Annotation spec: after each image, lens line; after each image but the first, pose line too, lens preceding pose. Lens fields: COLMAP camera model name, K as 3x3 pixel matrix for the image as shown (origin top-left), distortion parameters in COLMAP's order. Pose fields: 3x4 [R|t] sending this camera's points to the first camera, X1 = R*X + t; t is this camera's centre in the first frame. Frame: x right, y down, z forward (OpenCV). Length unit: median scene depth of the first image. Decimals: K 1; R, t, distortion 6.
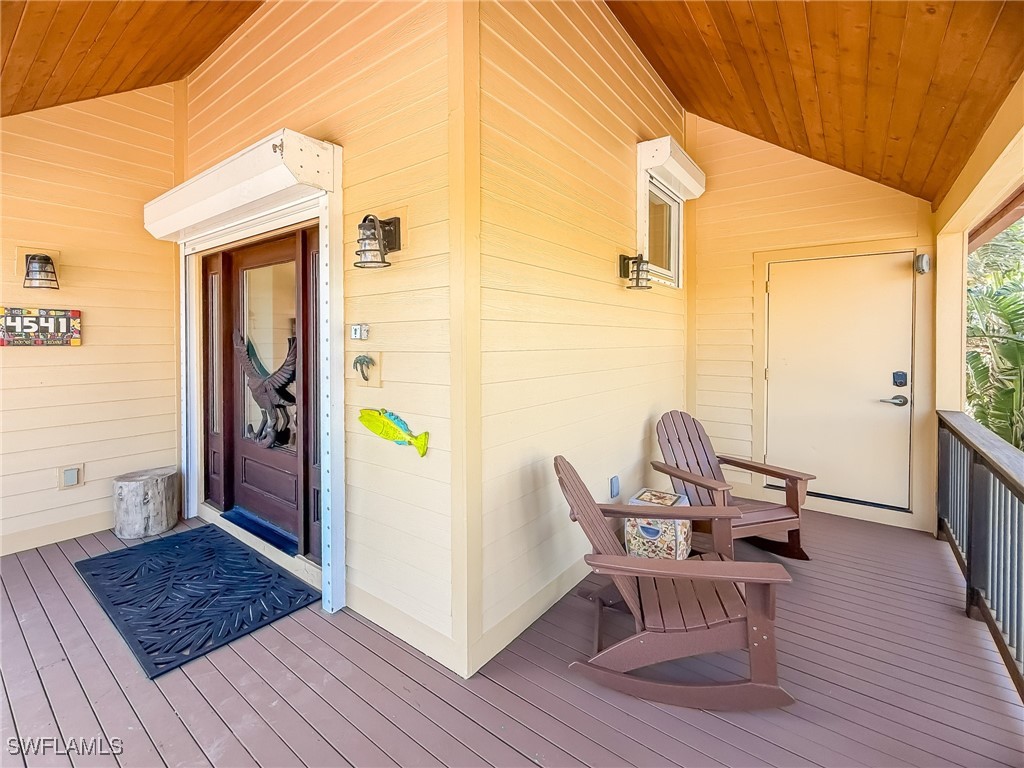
lens RADIAL K [[414.7, 0, 556.7], [0, 414.7, 350.6], [0, 0, 1]] dist [0.010846, -0.000575]
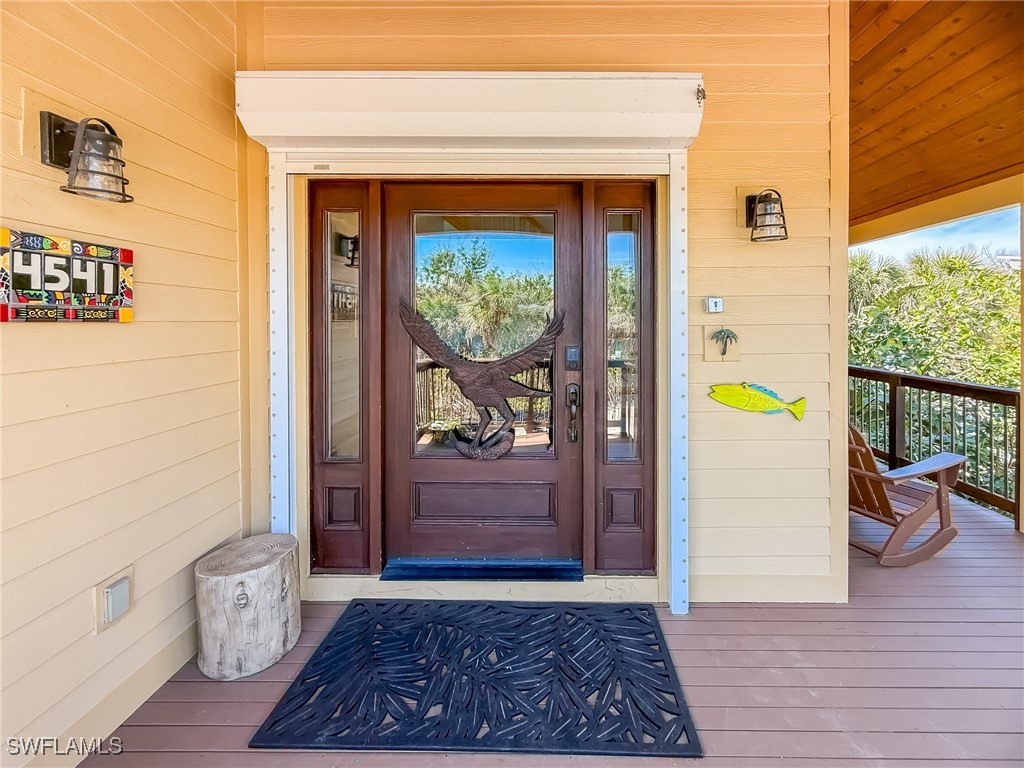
lens RADIAL K [[414.7, 0, 539.1], [0, 414.7, 319.7], [0, 0, 1]] dist [0.010846, -0.000575]
pose [[0.820284, -0.002364, 0.571951, -1.082907], [0.010959, 0.999873, -0.011585, -0.002992], [-0.571851, 0.015772, 0.820206, 0.350990]]
